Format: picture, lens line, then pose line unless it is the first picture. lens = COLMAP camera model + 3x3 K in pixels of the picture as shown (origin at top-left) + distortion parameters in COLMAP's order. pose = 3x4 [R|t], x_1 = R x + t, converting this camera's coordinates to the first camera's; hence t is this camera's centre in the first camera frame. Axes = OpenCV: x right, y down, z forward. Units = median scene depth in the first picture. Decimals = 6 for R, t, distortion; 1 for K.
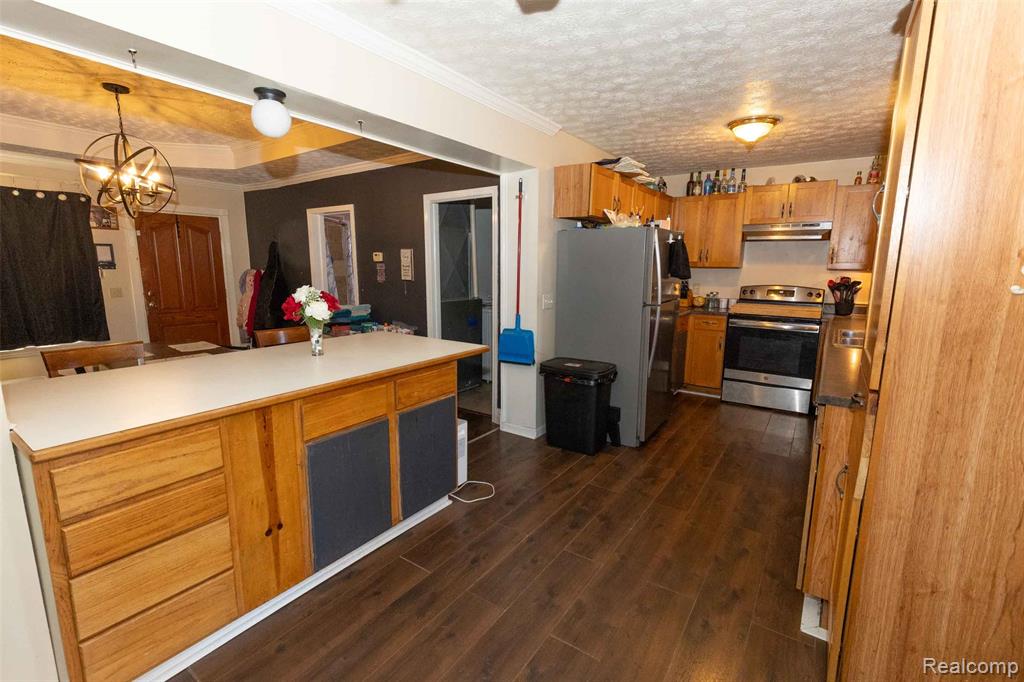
lens RADIAL K [[454.6, 0, 509.6], [0, 454.6, 340.4], [0, 0, 1]] dist [-0.001099, -0.000234]
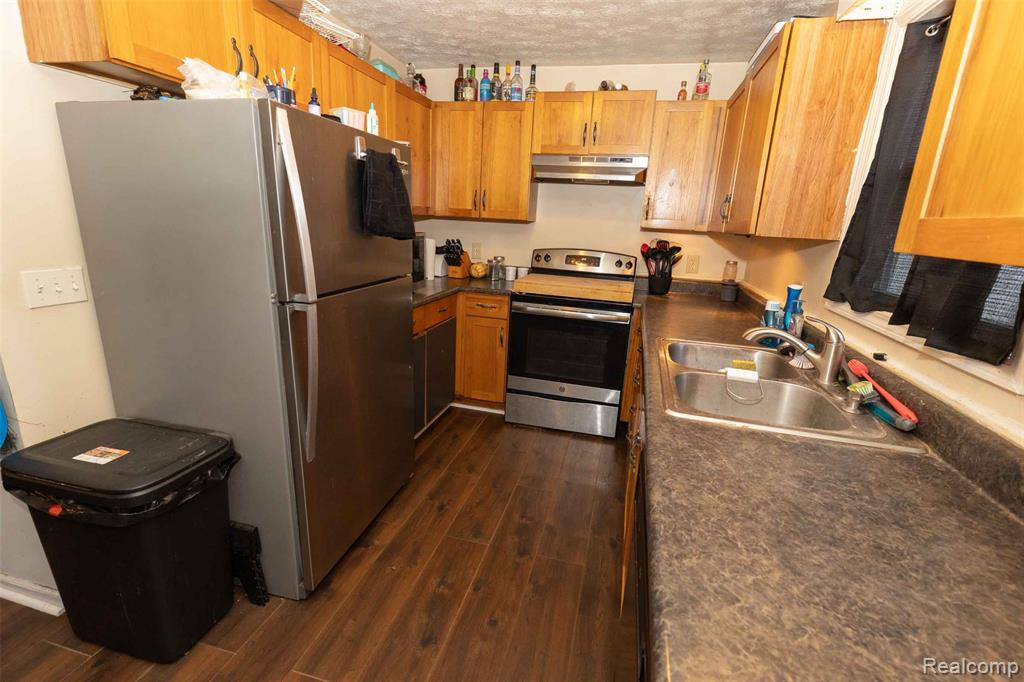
lens RADIAL K [[454.6, 0, 514.3], [0, 454.6, 343.0], [0, 0, 1]] dist [-0.001099, -0.000234]
pose [[0.935817, -0.054253, 0.348287, 0.256281], [0.015543, 0.993474, 0.112992, -0.061043], [-0.352144, -0.100326, 0.930553, 0.387752]]
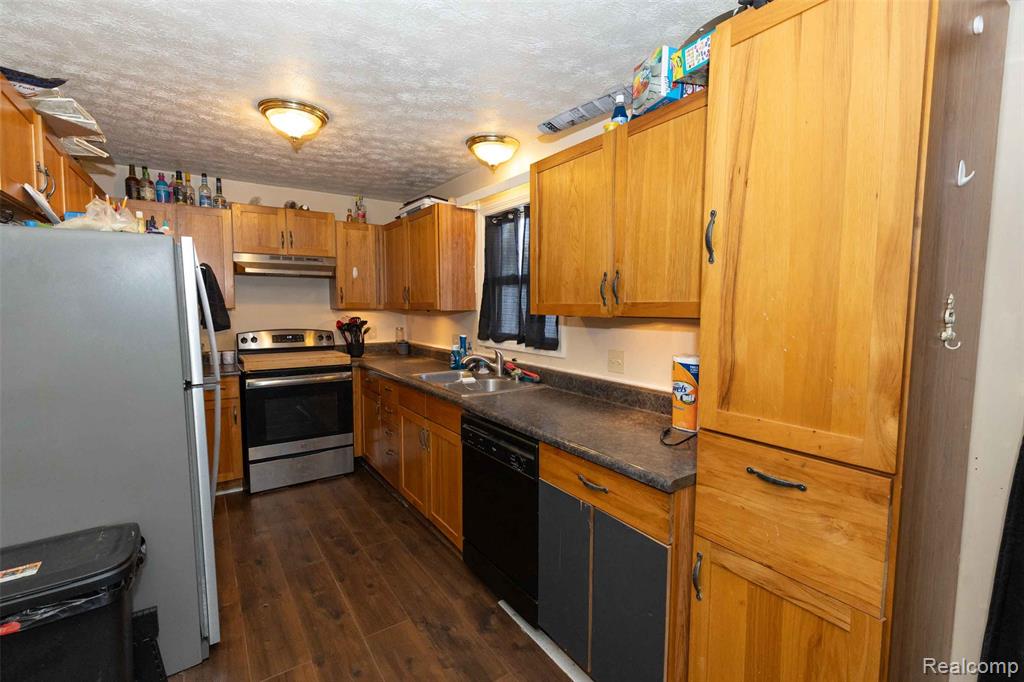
lens RADIAL K [[454.6, 0, 507.7], [0, 454.6, 341.8], [0, 0, 1]] dist [-0.001099, -0.000234]
pose [[0.357005, -0.085749, 0.930158, -0.033313], [0.156779, 0.987152, 0.030829, -0.063106], [-0.920852, 0.134823, 0.365862, 0.341150]]
